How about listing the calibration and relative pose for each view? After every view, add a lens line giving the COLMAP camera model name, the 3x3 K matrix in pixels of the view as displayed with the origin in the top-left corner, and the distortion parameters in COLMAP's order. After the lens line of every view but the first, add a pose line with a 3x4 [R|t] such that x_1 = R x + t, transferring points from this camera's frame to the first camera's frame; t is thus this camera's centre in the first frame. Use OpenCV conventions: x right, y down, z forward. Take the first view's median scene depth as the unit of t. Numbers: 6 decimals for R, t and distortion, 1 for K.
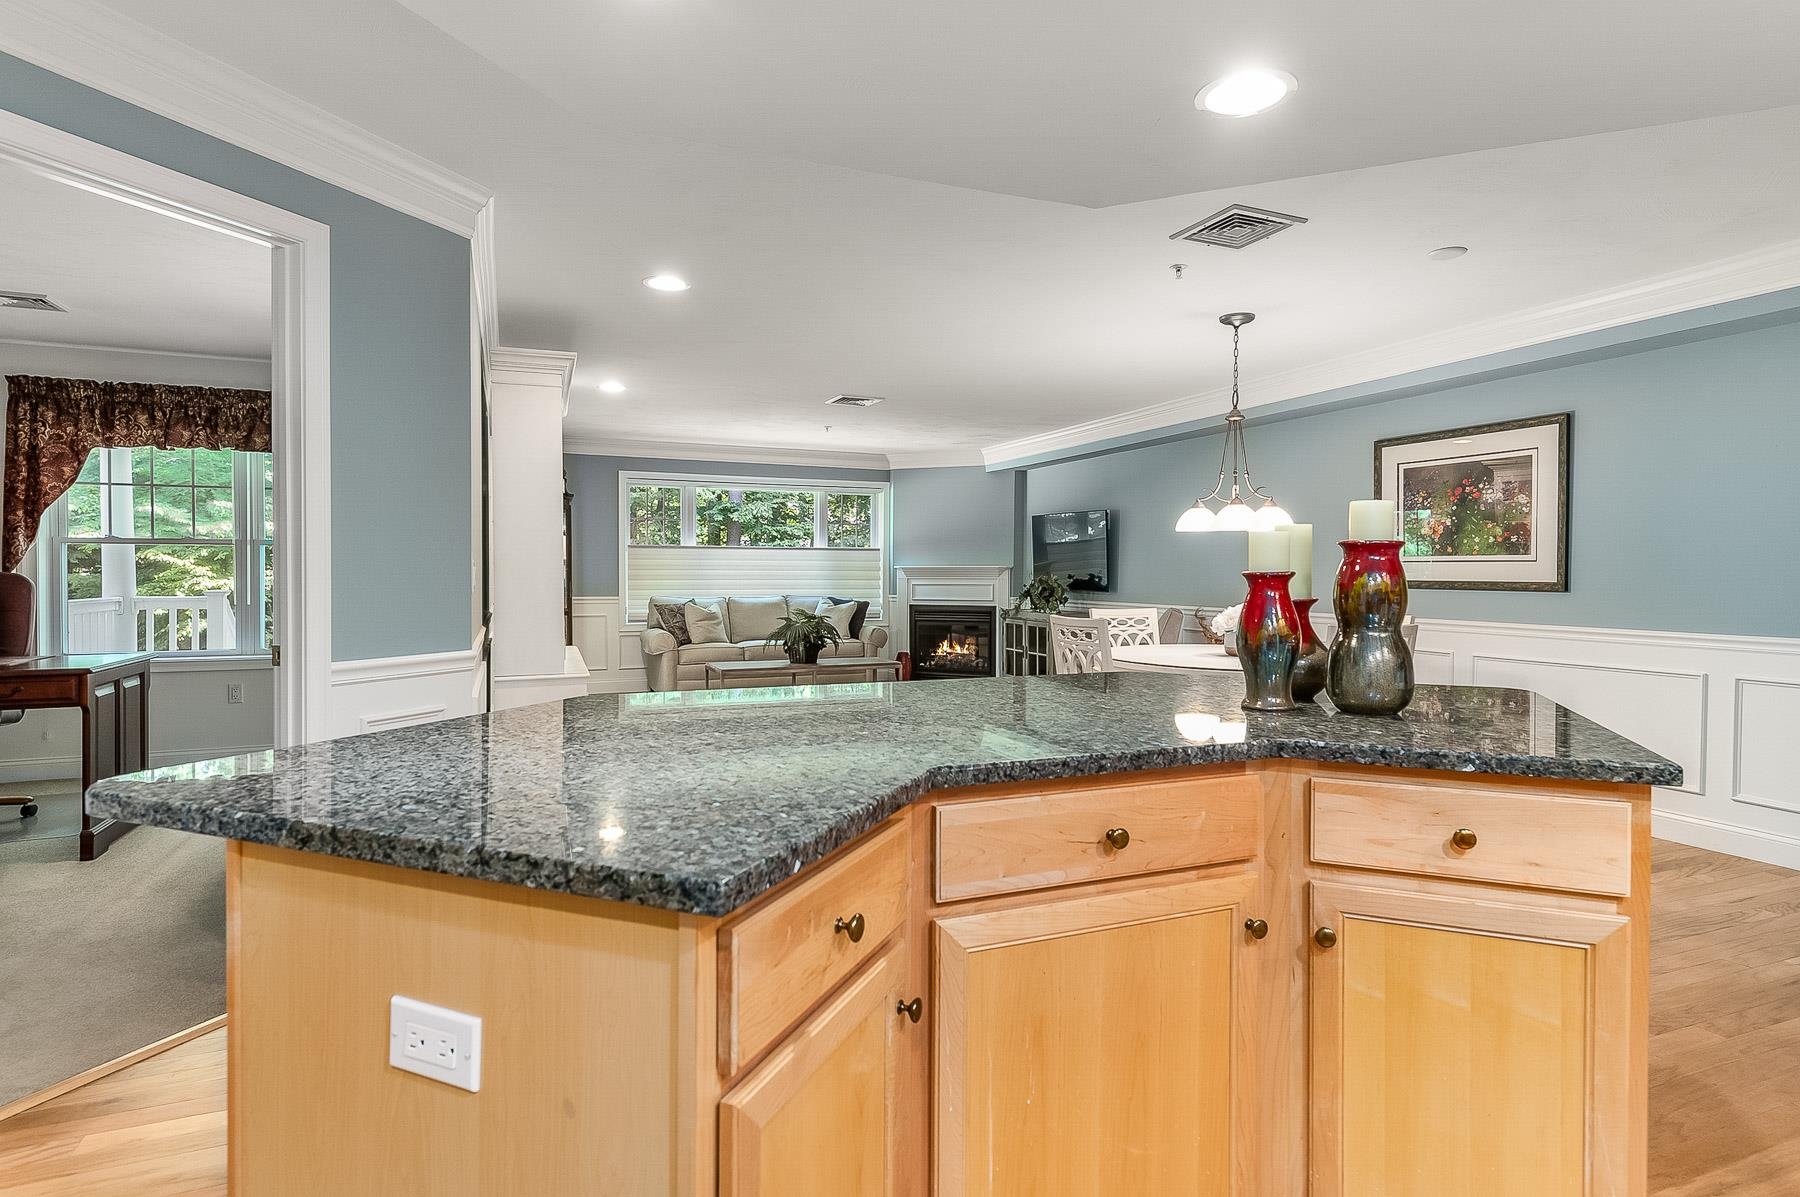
lens RADIAL K [[935.2, 0, 896.9], [0, 935.2, 581.0], [0, 0, 1]] dist [0.003278, -0.000154]
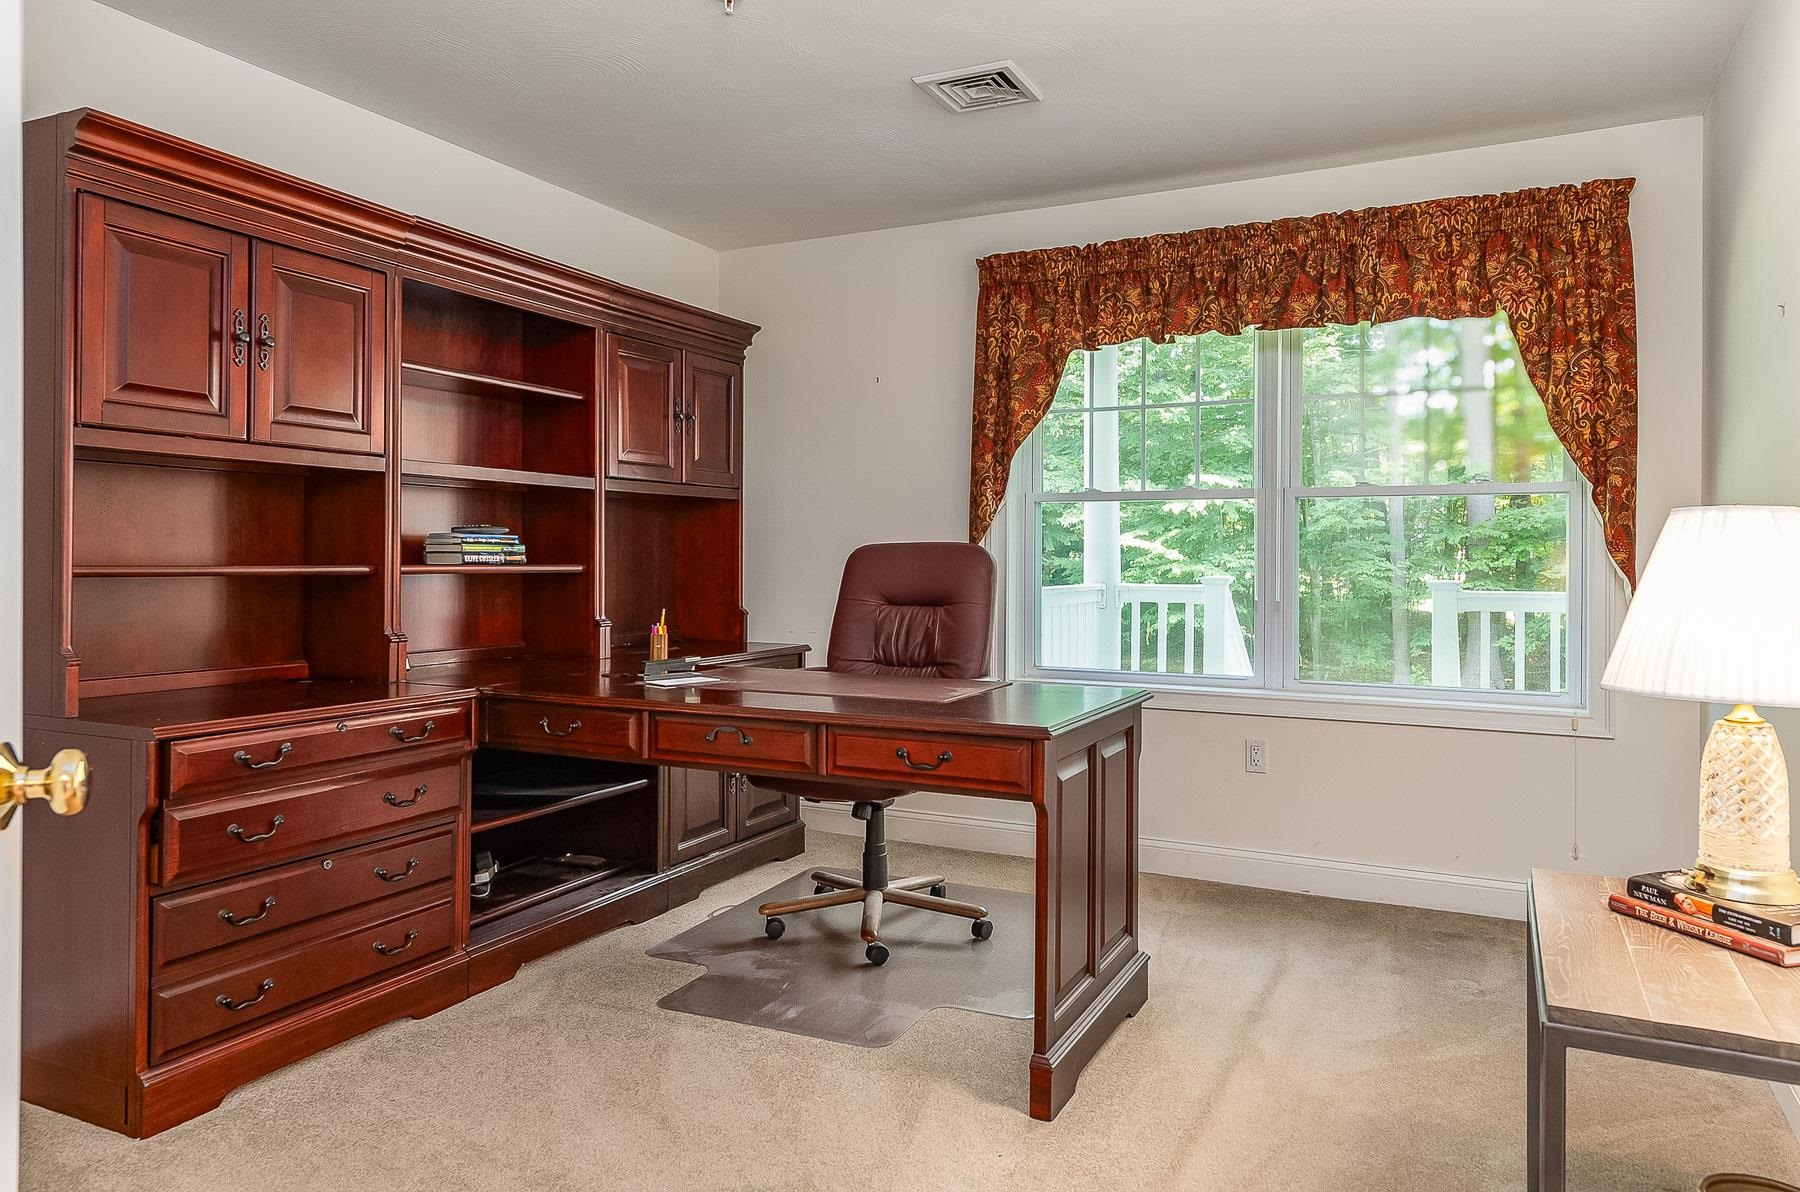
lens RADIAL K [[1215.2, 0, 901.9], [0, 1215.2, 567.4], [0, 0, 1]] dist [0.029825, -0.001336]
pose [[0.652723, 0.010262, -0.757527, -0.301732], [-0.010971, 0.999931, 0.004092, 0.003890], [0.757517, 0.005640, 0.652791, 0.370021]]
